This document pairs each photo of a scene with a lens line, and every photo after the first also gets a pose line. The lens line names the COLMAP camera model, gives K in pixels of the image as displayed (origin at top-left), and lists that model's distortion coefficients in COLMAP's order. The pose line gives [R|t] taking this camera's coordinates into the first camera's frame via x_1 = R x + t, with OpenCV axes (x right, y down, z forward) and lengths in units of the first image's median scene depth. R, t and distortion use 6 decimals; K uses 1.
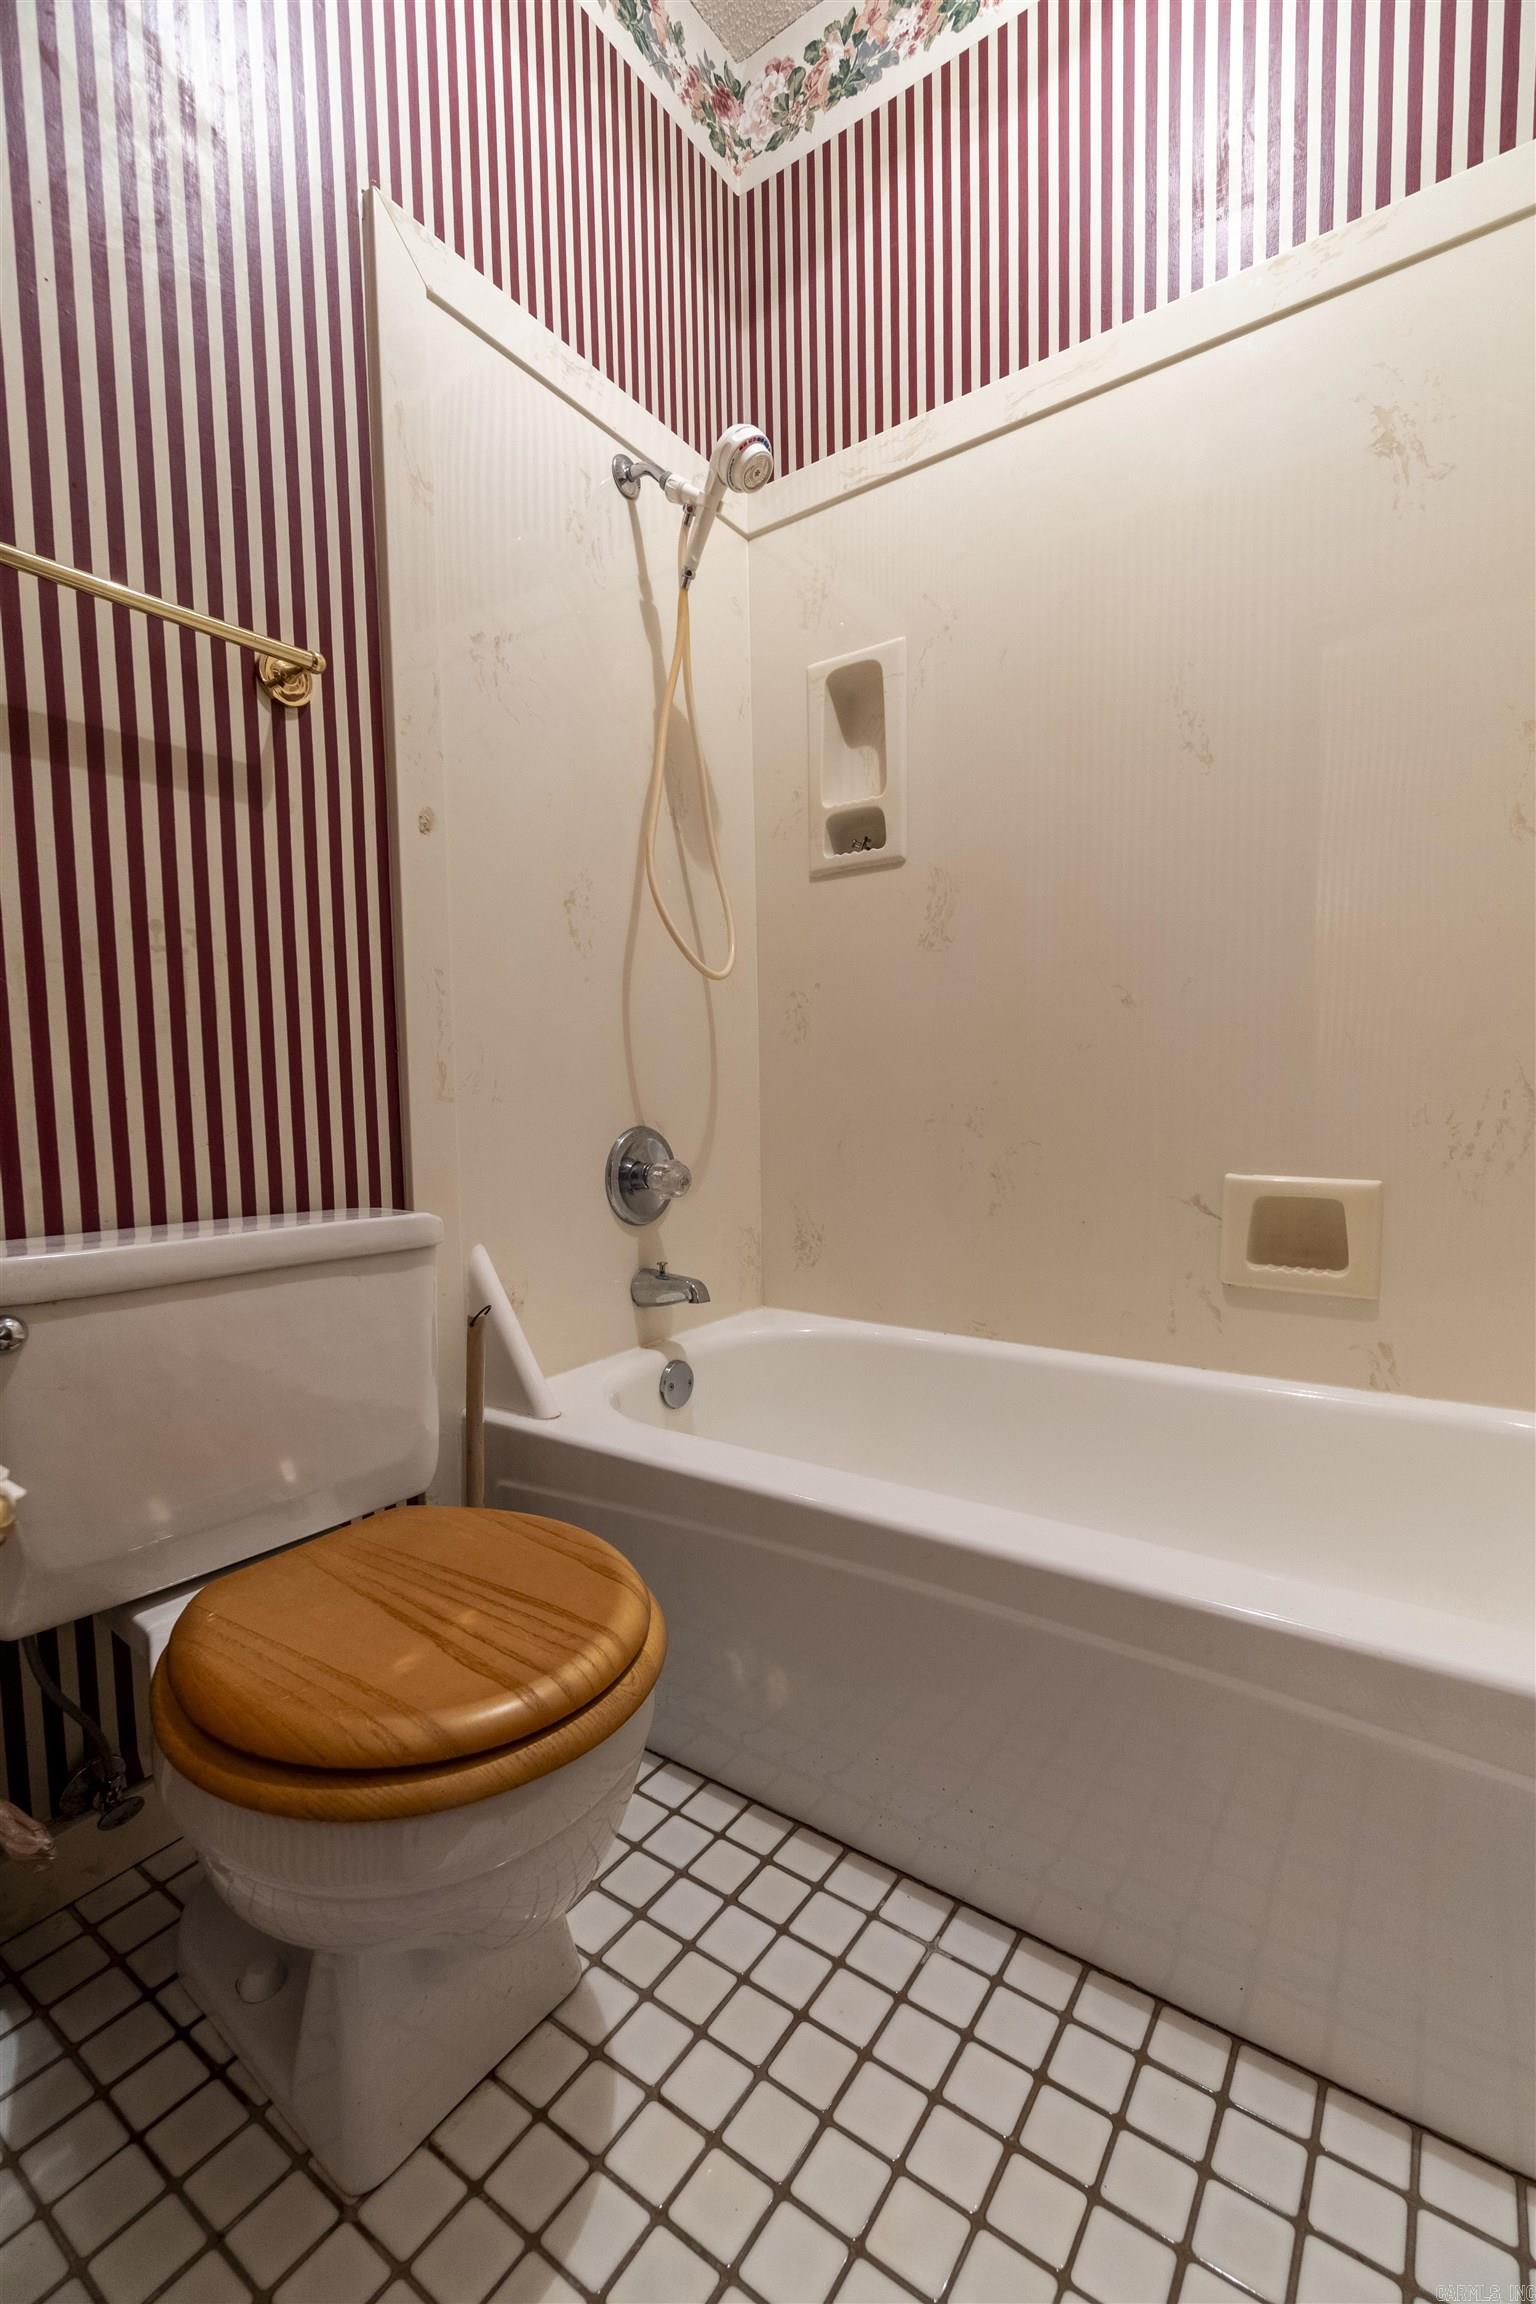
lens RADIAL K [[995.3, 0, 764.9], [0, 995.3, 1161.9], [0, 0, 1]] dist [-0.003415, 0.000256]
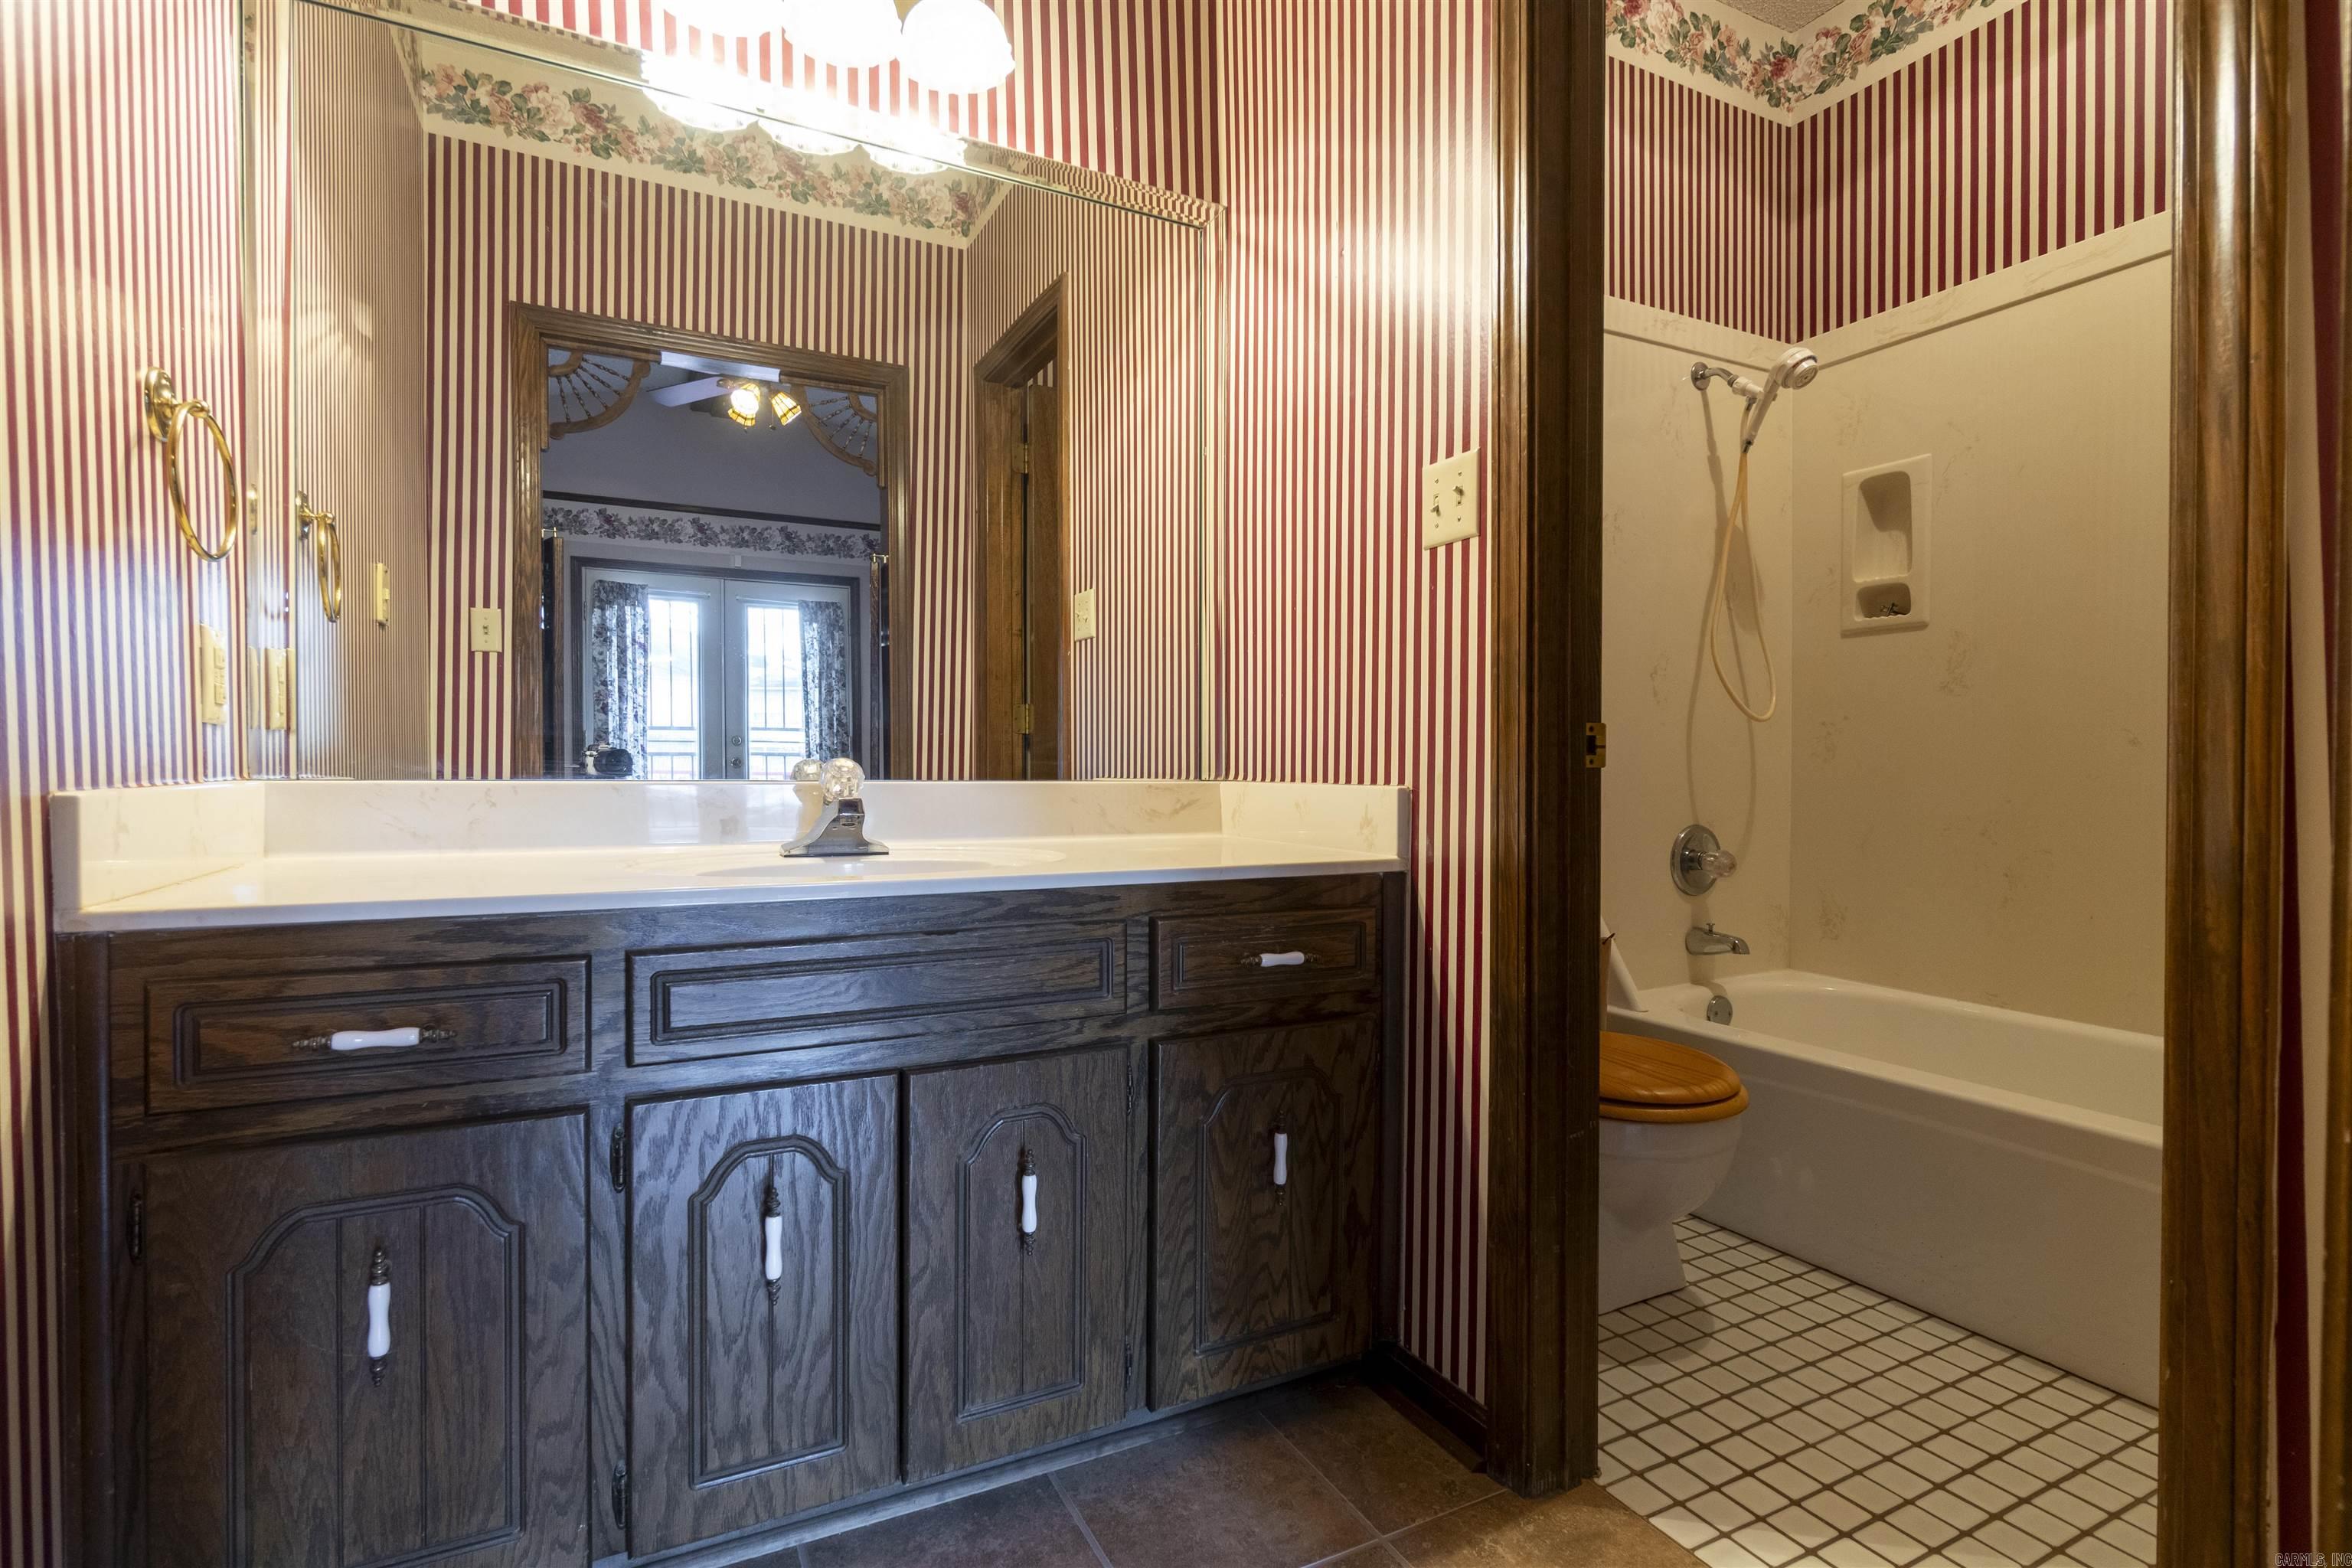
lens RADIAL K [[1107.0, 0, 1174.5], [0, 1107.0, 785.4], [0, 0, 1]] dist [-0.010416, 0.003573]
pose [[0.881880, 0.024368, -0.470844, -0.042271], [-0.045118, 0.998442, -0.032833, -0.006700], [0.469310, 0.050198, 0.881605, -0.715037]]
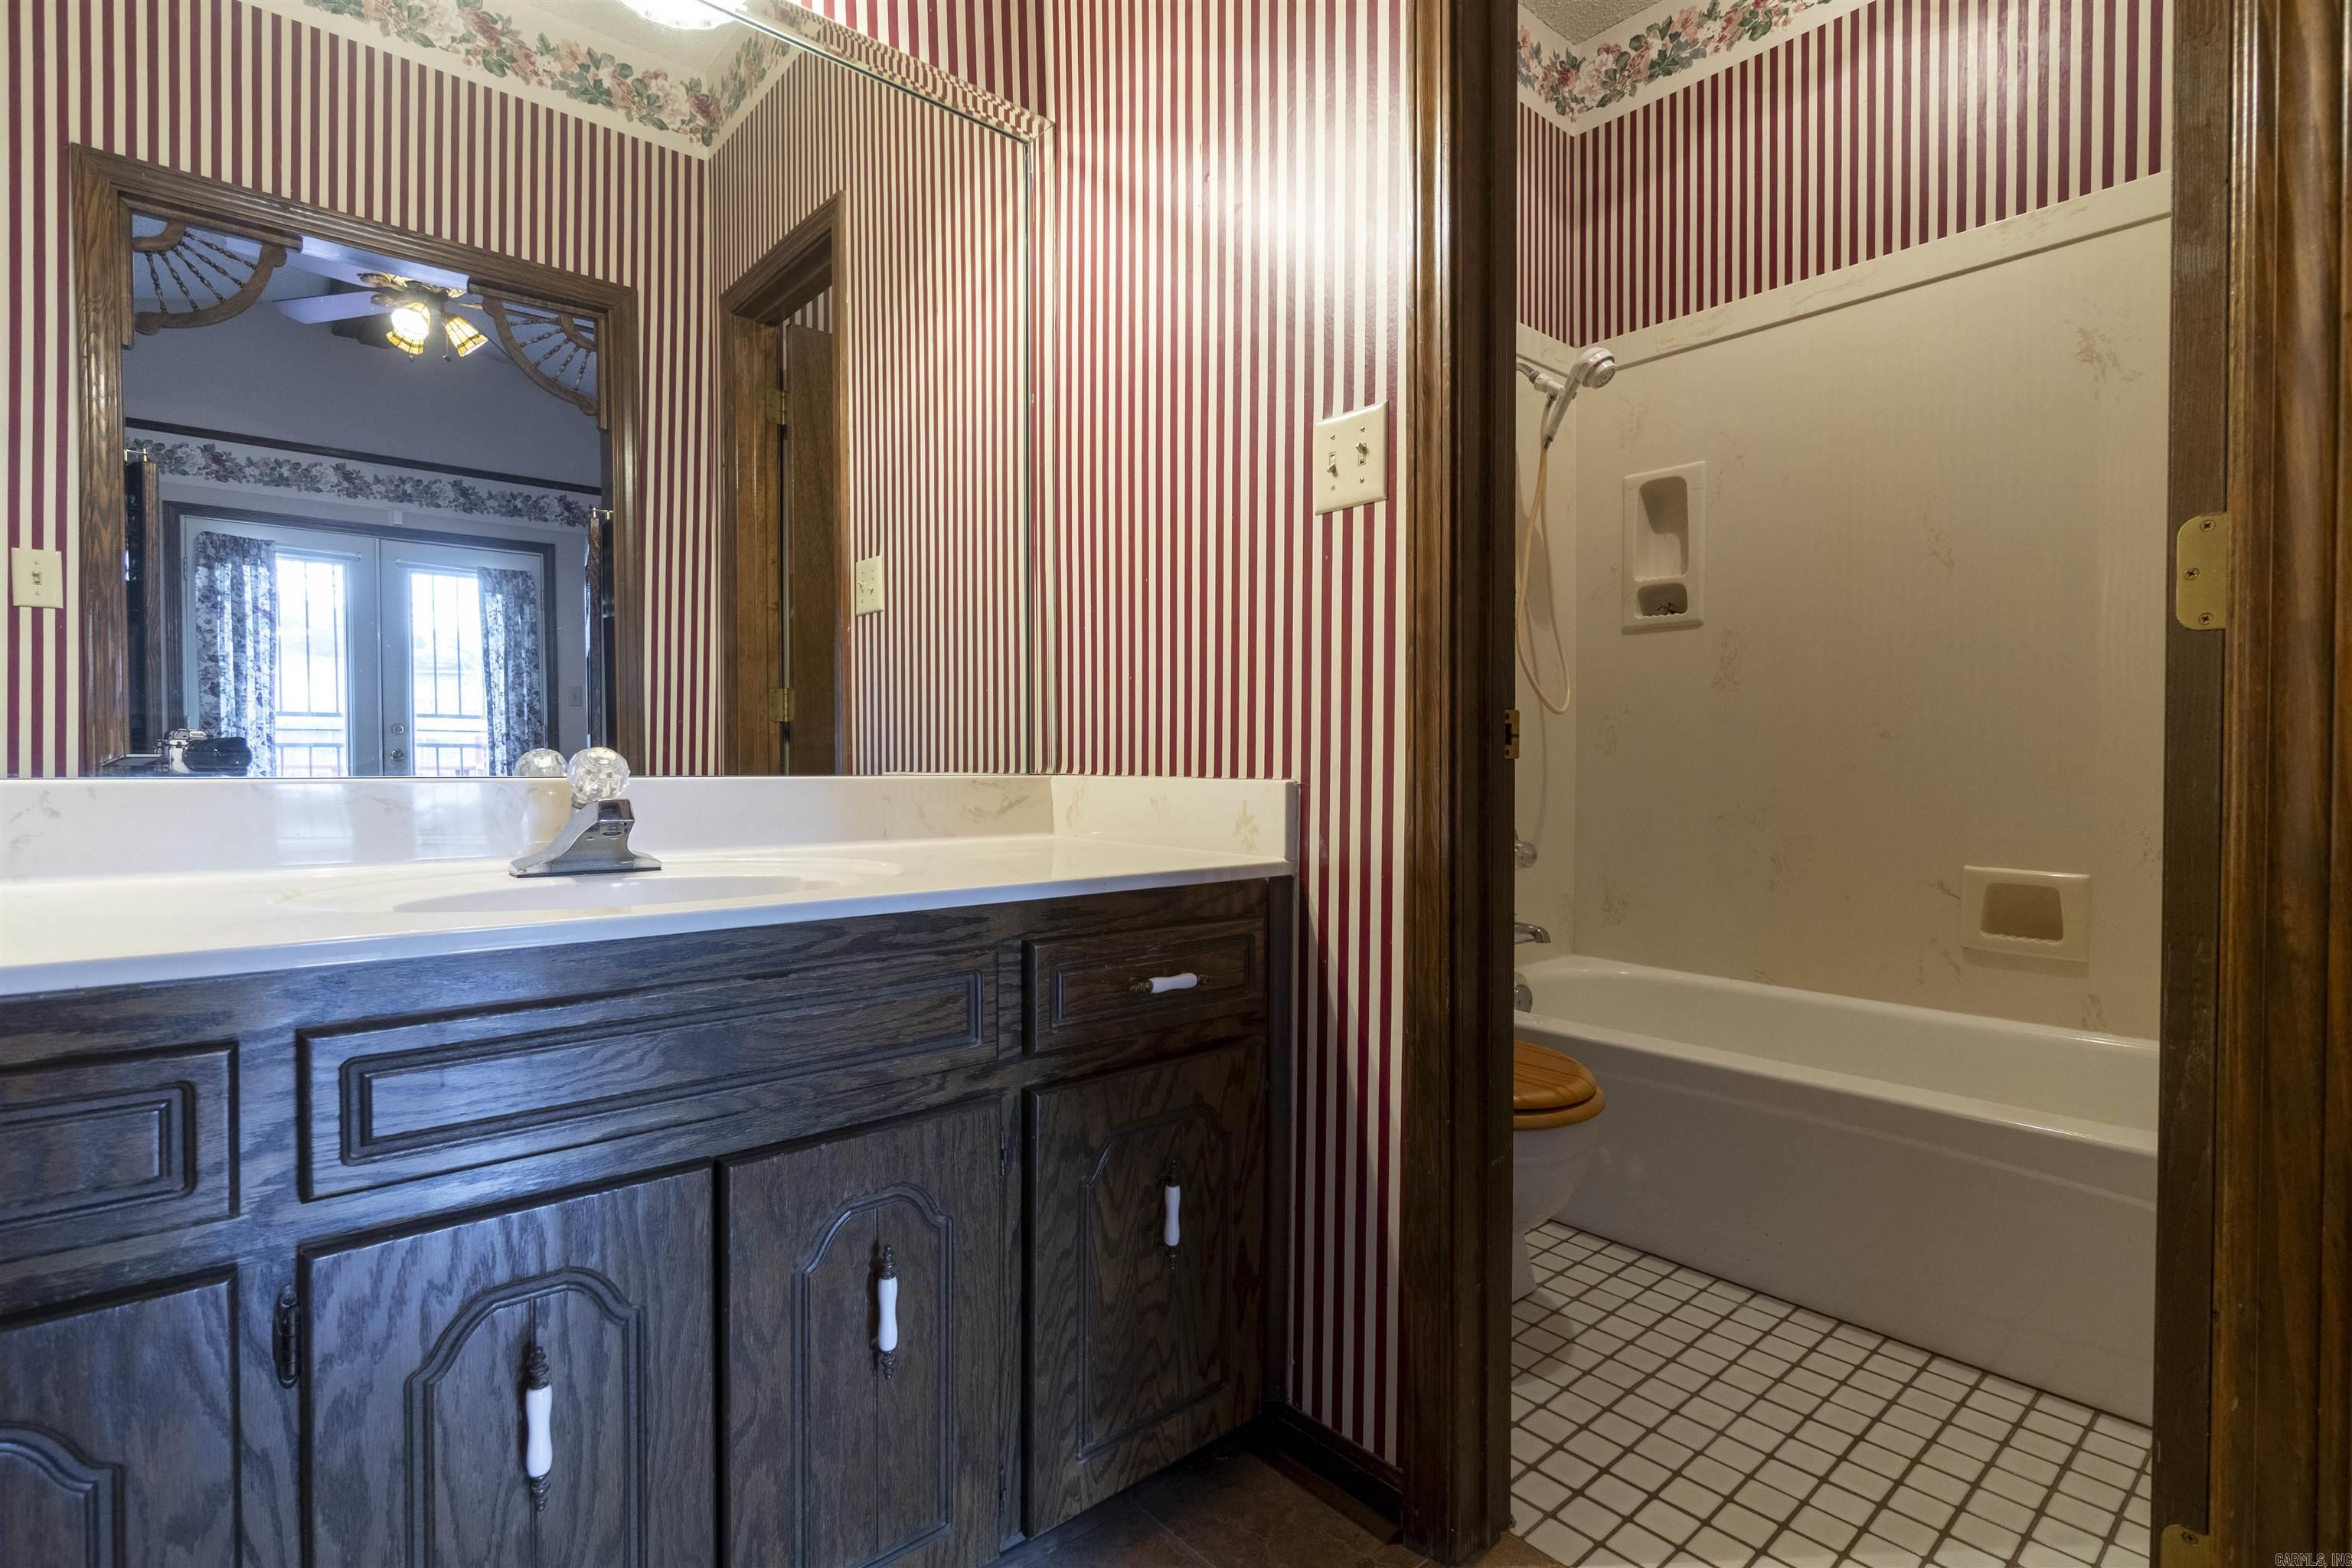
lens RADIAL K [[1107.0, 0, 1174.5], [0, 1107.0, 785.4], [0, 0, 1]] dist [-0.010416, 0.003573]
pose [[0.969568, 0.021020, -0.243917, -0.188878], [-0.030725, 0.998878, -0.036051, -0.008538], [0.242886, 0.042449, 0.969126, -0.631522]]
